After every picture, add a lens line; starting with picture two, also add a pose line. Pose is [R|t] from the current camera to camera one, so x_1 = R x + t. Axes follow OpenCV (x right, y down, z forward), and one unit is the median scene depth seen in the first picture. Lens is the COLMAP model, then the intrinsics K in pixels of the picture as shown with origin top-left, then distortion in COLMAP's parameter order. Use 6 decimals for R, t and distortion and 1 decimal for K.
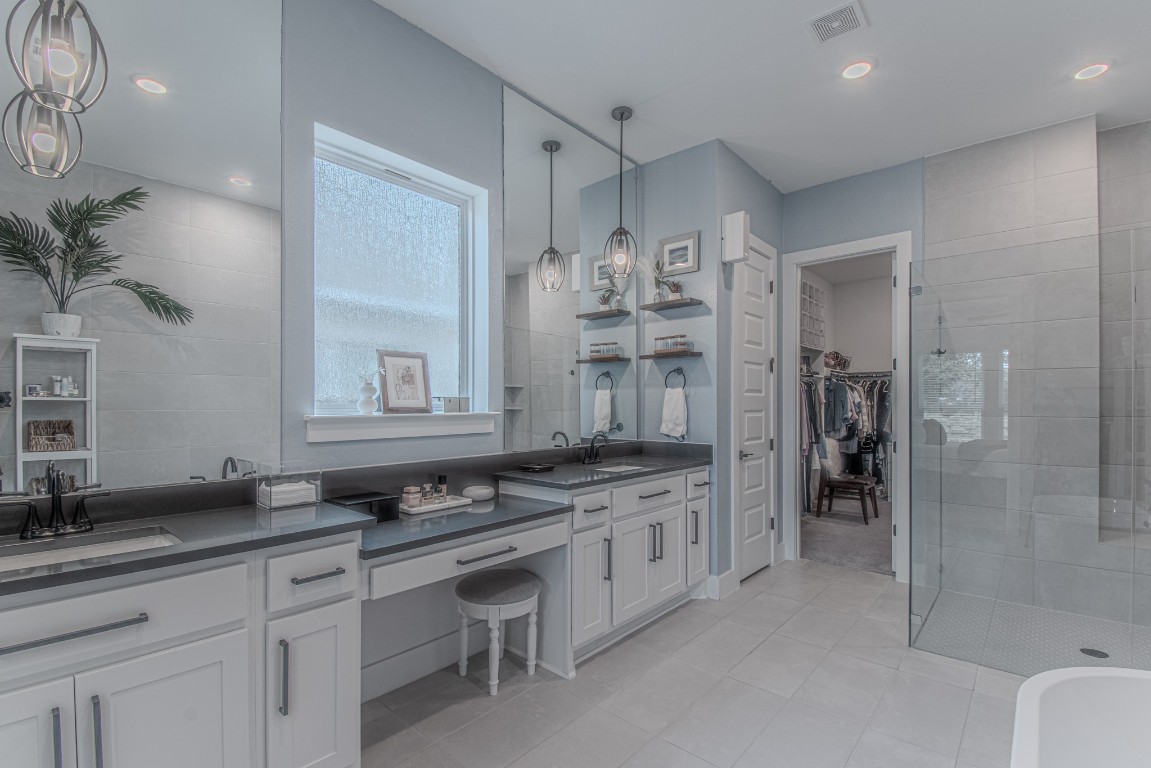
lens RADIAL K [[512.1, 0, 579.9], [0, 512.1, 401.8], [0, 0, 1]] dist [0.007751, -0.008166]
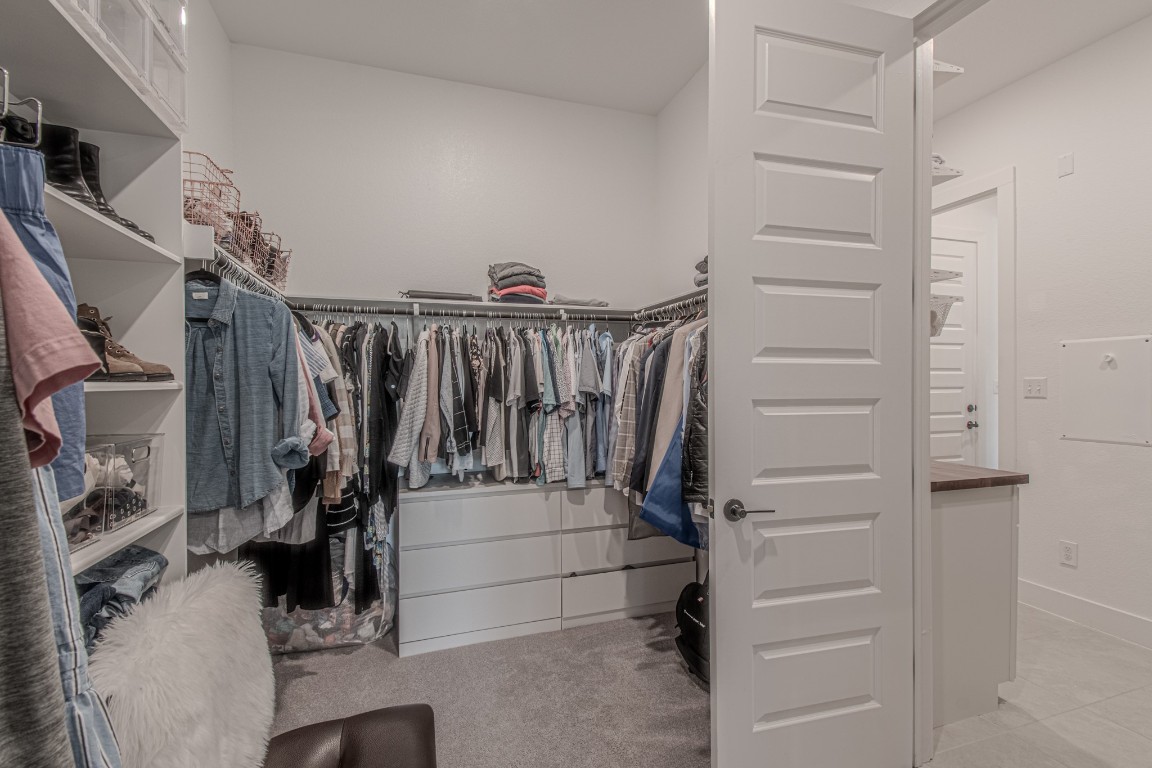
lens RADIAL K [[512.6, 0, 580.8], [0, 512.6, 385.4], [0, 0, 1]] dist [0.007751, -0.008166]
pose [[0.507781, -0.005374, 0.861469, 0.955551], [0.006609, 0.999975, 0.002343, 0.008706], [-0.861461, 0.004503, 0.507804, 1.904585]]
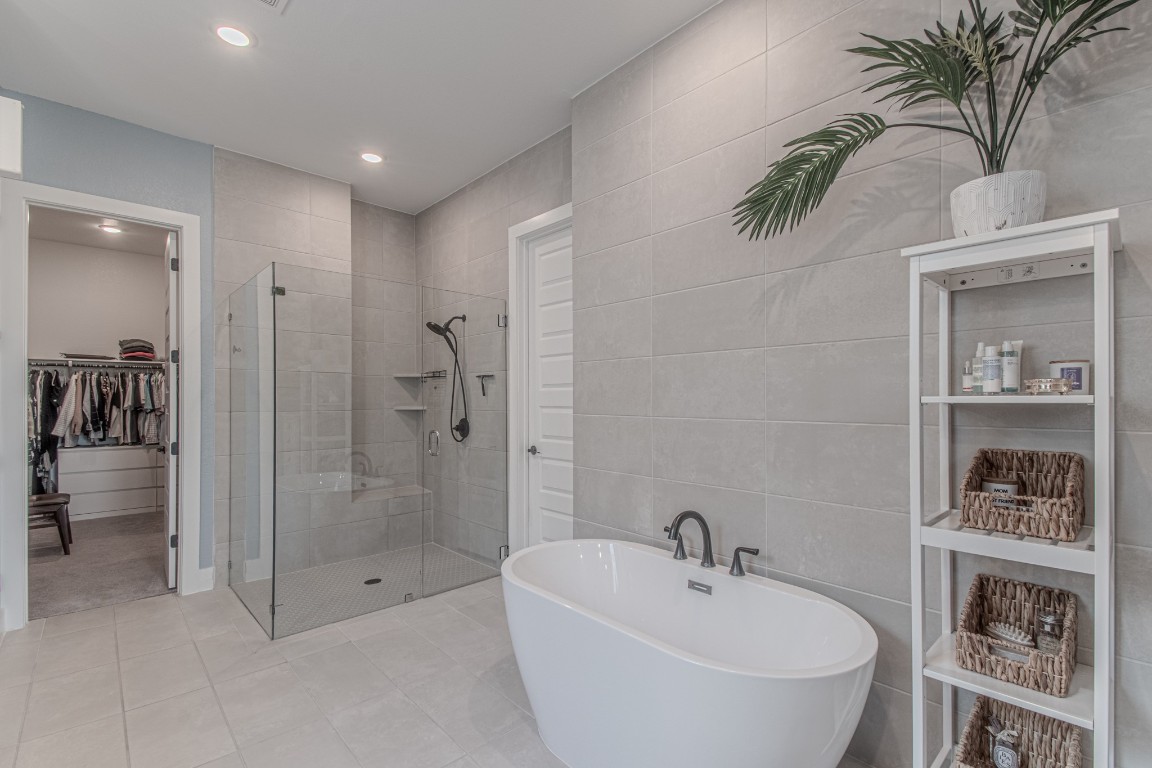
lens RADIAL K [[512.6, 0, 579.3], [0, 512.6, 399.8], [0, 0, 1]] dist [0.007751, -0.008166]
pose [[0.090540, -0.001685, 0.995891, -0.327743], [-0.002198, 0.999996, 0.001892, -0.001140], [-0.995890, -0.002360, 0.090536, 0.320709]]
